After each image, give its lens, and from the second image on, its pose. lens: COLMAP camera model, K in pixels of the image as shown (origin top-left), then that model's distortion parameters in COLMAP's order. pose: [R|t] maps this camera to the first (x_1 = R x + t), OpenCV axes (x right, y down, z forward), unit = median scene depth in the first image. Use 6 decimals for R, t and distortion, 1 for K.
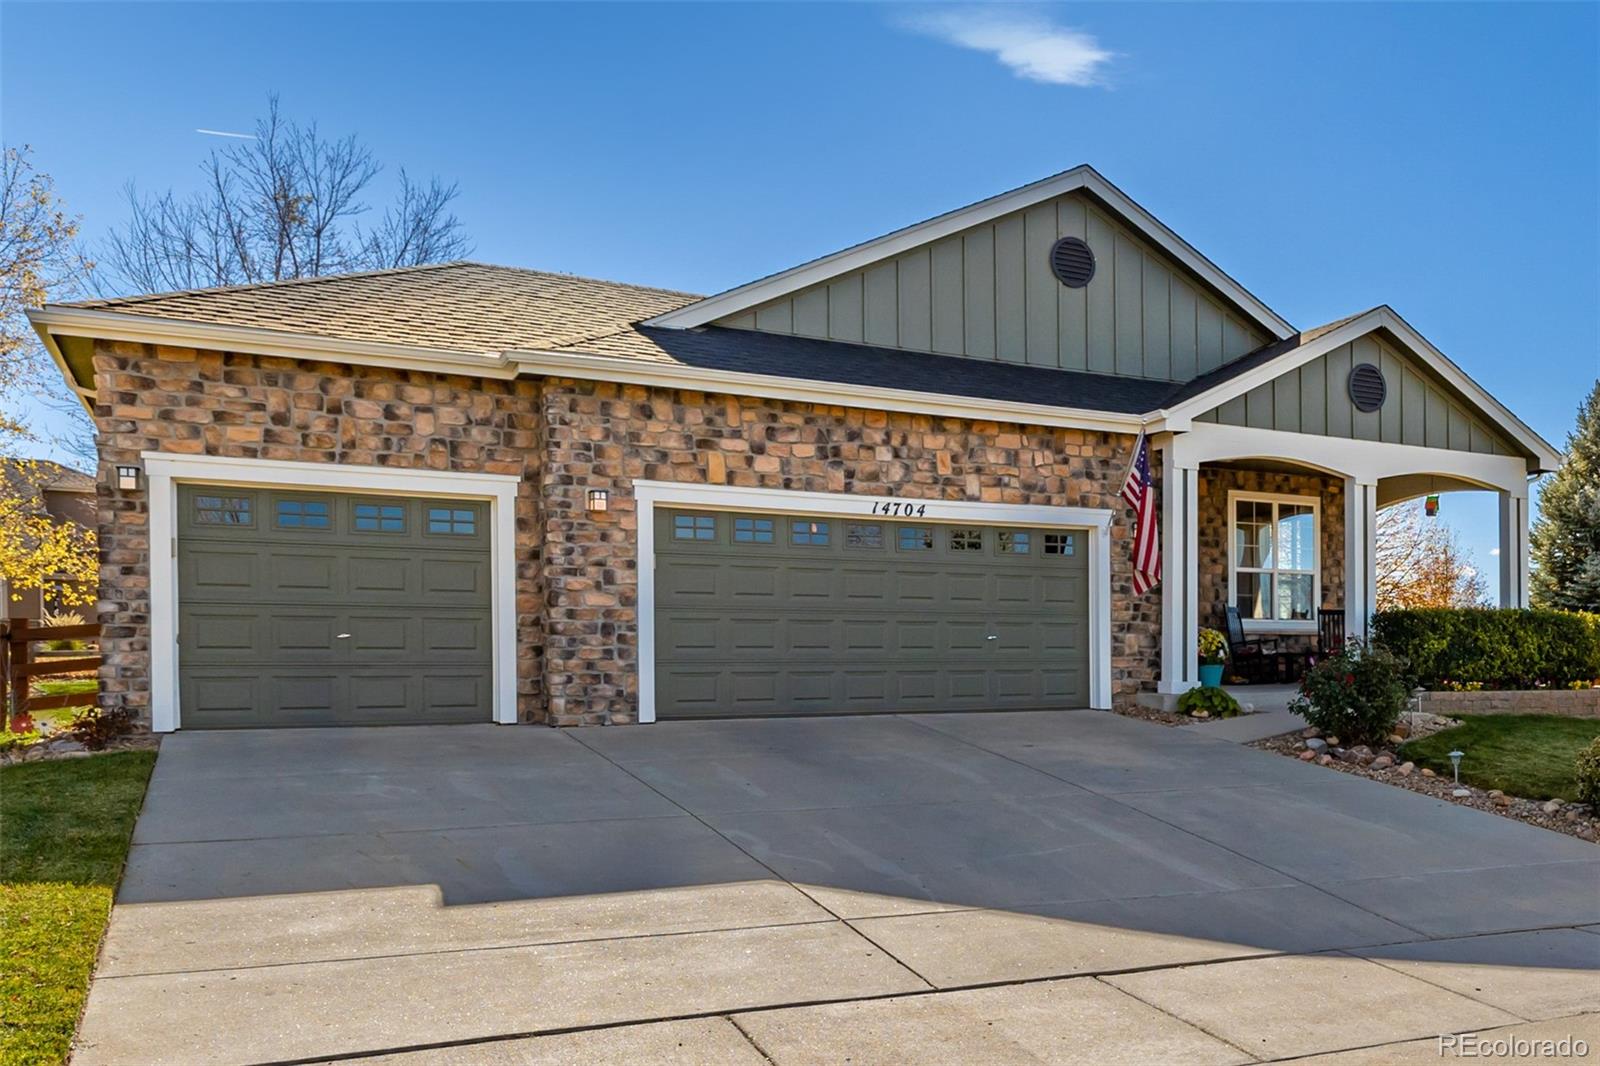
lens RADIAL K [[867.4, 0, 800.1], [0, 867.4, 531.0], [0, 0, 1]] dist [-0.000807, -0.000750]
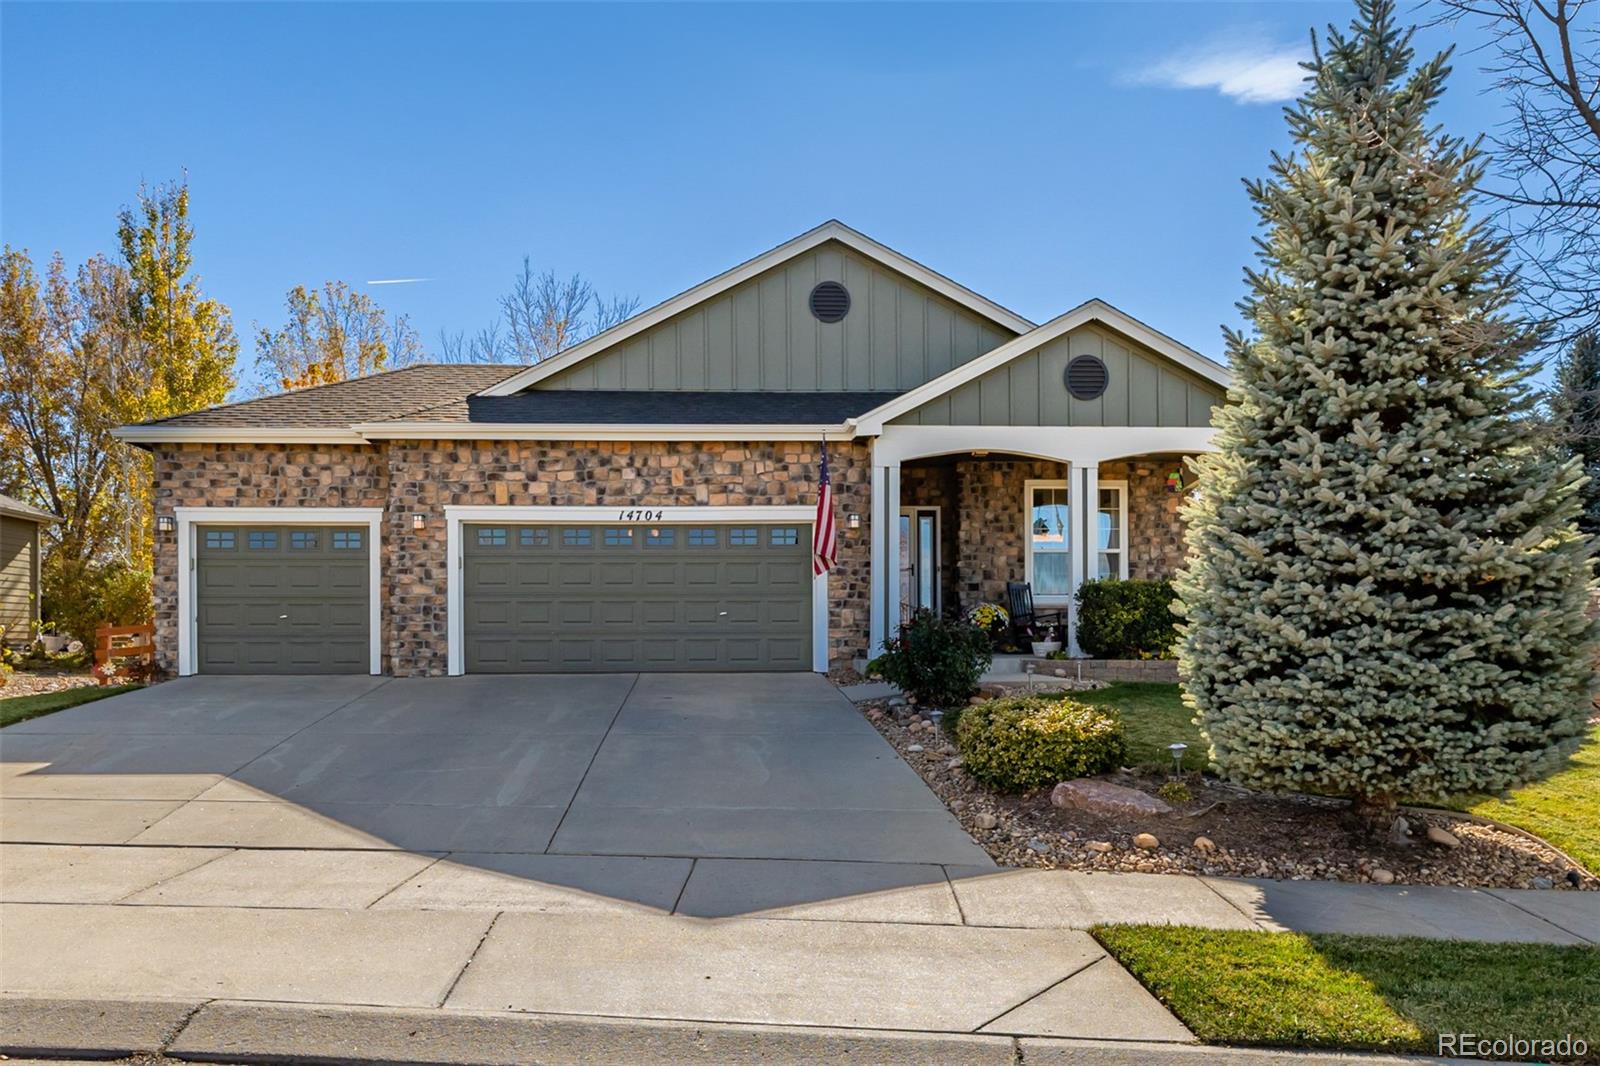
lens RADIAL K [[682.7, 0, 800.4], [0, 682.7, 536.4], [0, 0, 1]] dist [-0.000534, -0.001566]
pose [[0.950733, -0.046475, -0.306506, 0.677157], [0.046227, 0.998898, -0.008073, 0.026459], [0.306544, -0.006493, 0.951834, 0.102656]]
